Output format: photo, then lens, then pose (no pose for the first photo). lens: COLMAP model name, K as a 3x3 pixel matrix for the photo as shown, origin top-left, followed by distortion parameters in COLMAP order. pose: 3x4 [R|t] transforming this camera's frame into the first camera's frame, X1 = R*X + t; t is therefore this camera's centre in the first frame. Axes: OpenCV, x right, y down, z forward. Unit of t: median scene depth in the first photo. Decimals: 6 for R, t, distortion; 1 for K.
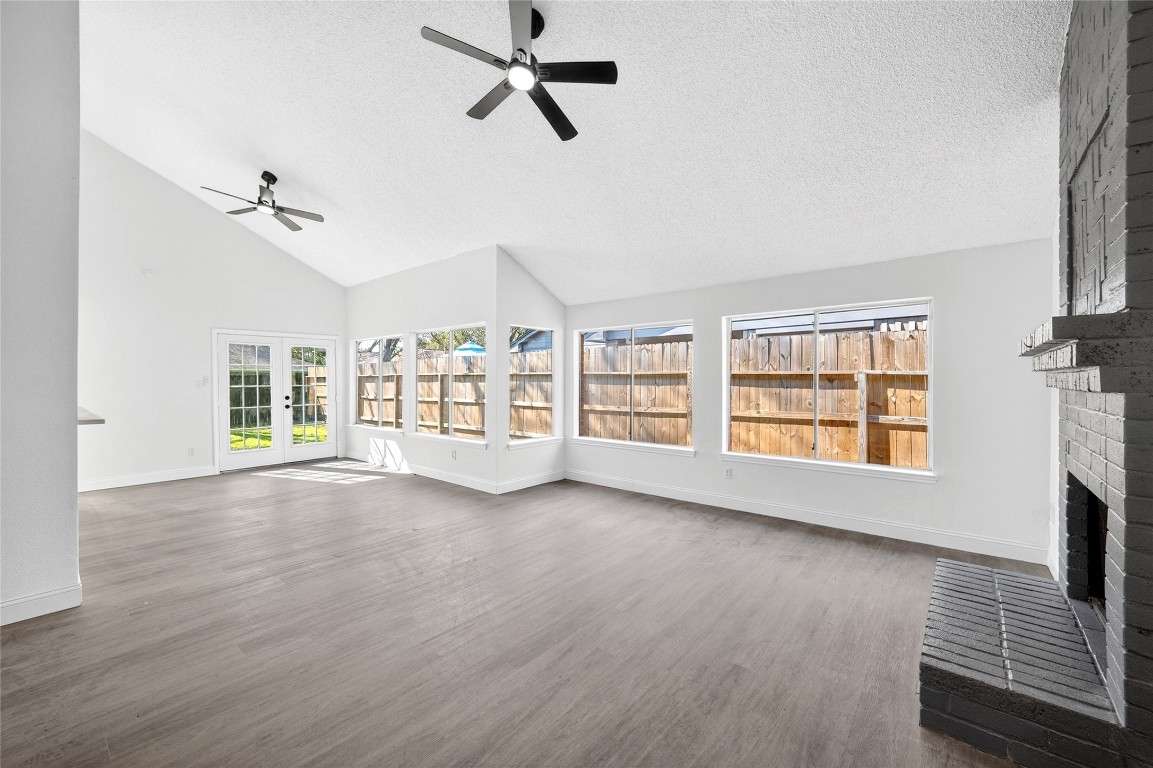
lens RADIAL K [[457.2, 0, 584.1], [0, 457.2, 384.6], [0, 0, 1]] dist [0.000100, 0.001011]
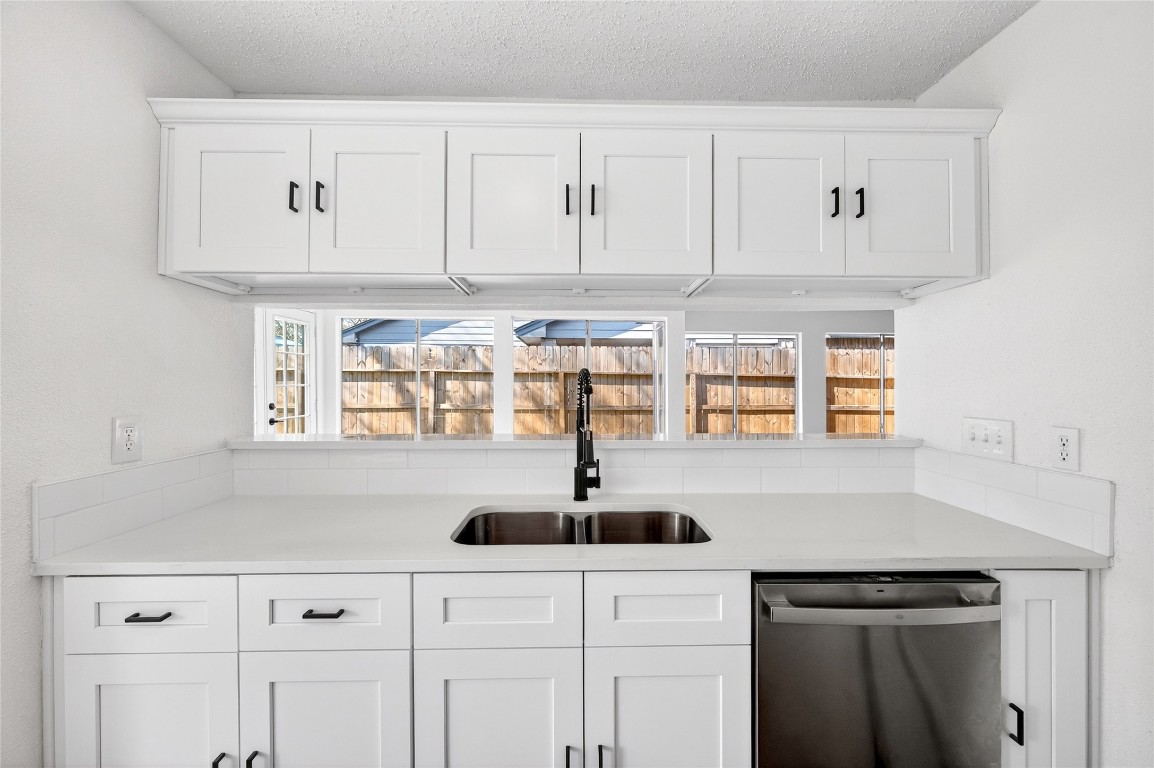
lens RADIAL K [[457.6, 0, 582.6], [0, 457.6, 382.3], [0, 0, 1]] dist [0.000100, 0.001011]
pose [[0.771943, 0.000531, 0.635691, -0.851238], [-0.000186, 1.000000, -0.000610, -0.005009], [-0.635692, 0.000352, 0.771943, 0.326999]]
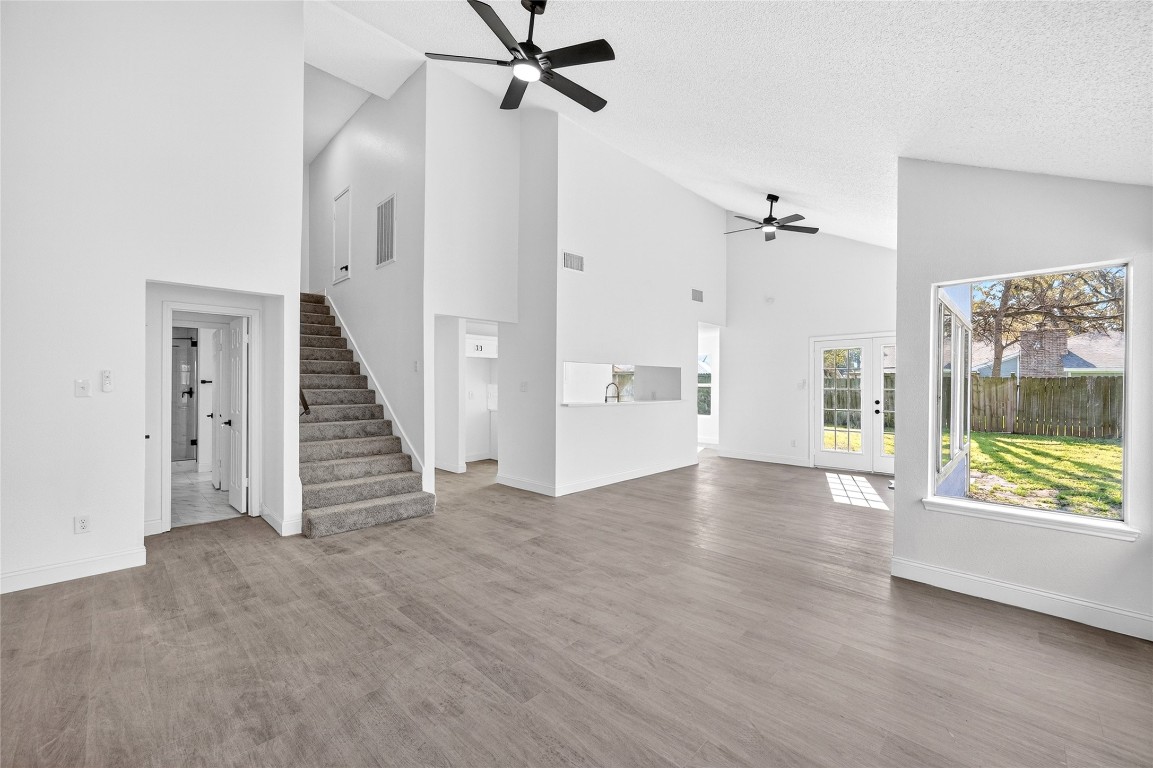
lens RADIAL K [[457.2, 0, 583.3], [0, 457.2, 384.9], [0, 0, 1]] dist [0.000100, 0.001011]
pose [[-0.087040, 0.004856, -0.996193, 0.375635], [-0.005938, 0.999968, 0.005394, -0.009001], [0.996187, 0.006384, -0.087009, 0.555853]]
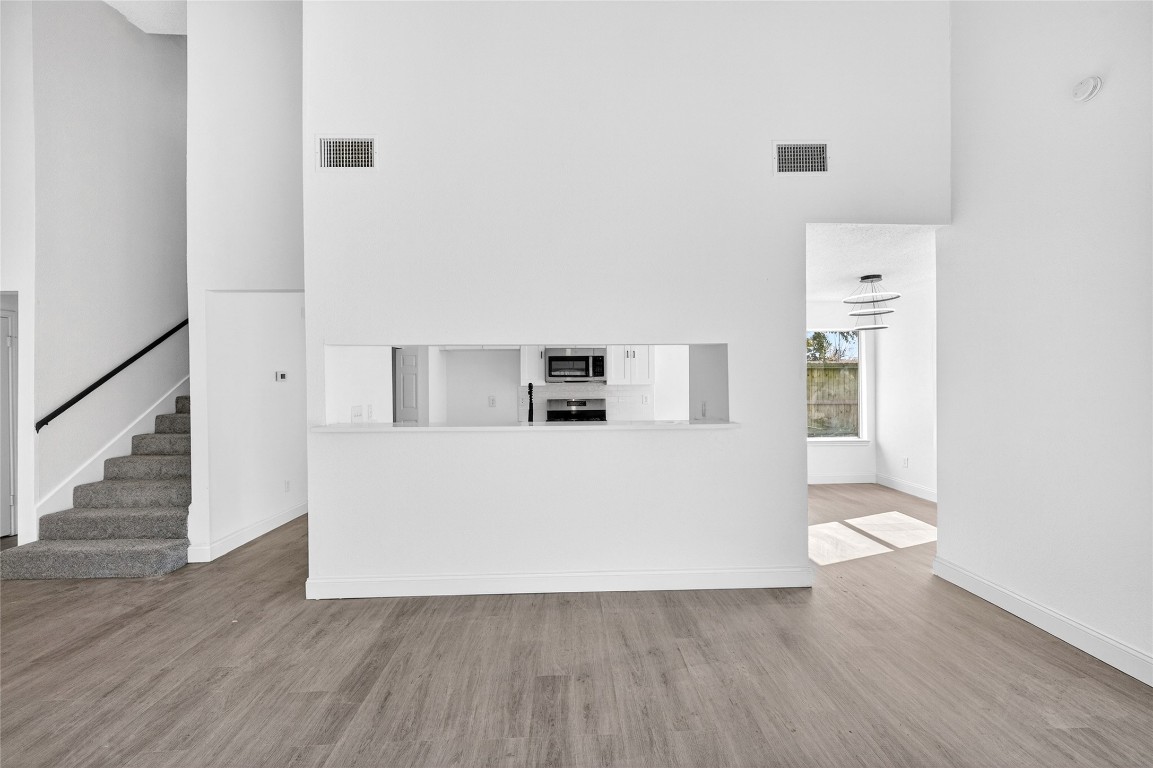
lens RADIAL K [[457.2, 0, 582.4], [0, 457.2, 379.5], [0, 0, 1]] dist [0.000100, 0.001011]
pose [[-0.755842, 0.004962, -0.654735, -0.389518], [0.010276, 0.999938, -0.004285, -0.010014], [0.654673, -0.009966, -0.755846, 0.966640]]
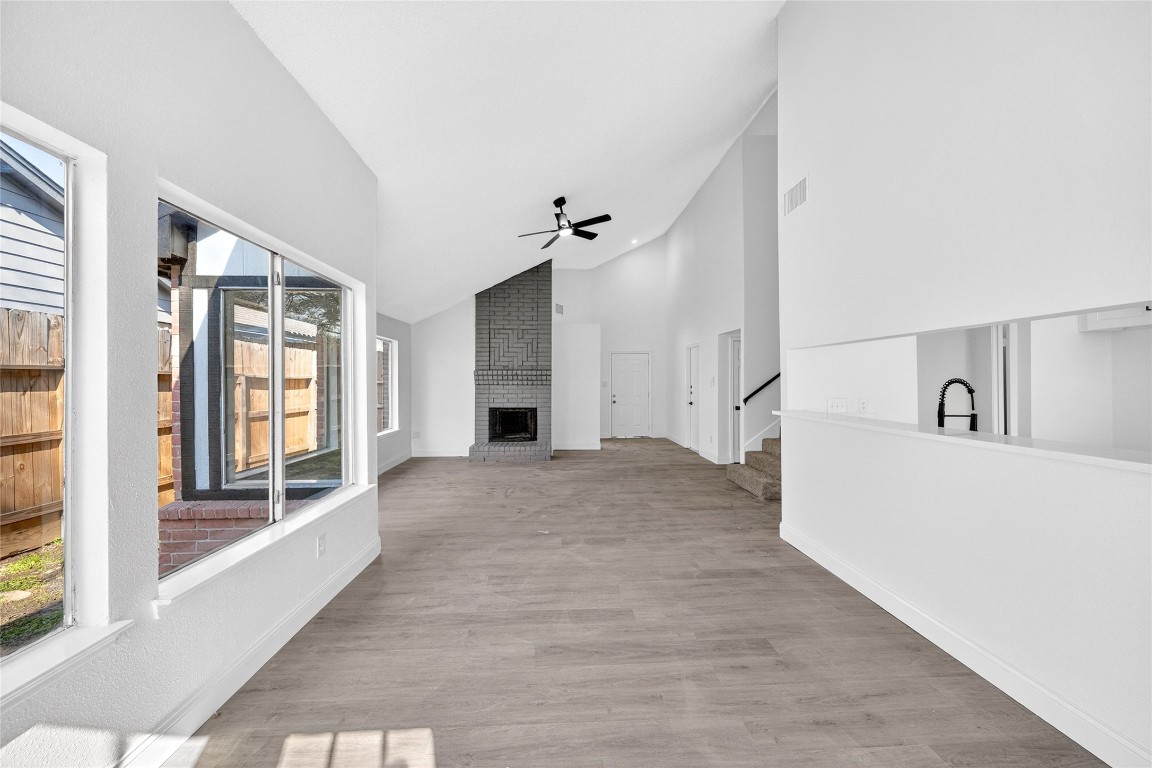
lens RADIAL K [[456.8, 0, 579.8], [0, 456.8, 376.9], [0, 0, 1]] dist [0.000100, 0.001011]
pose [[-0.671671, 0.009445, 0.740790, -0.764197], [0.004381, 0.999952, -0.008777, -0.008601], [-0.740837, -0.002650, -0.671680, 1.059248]]
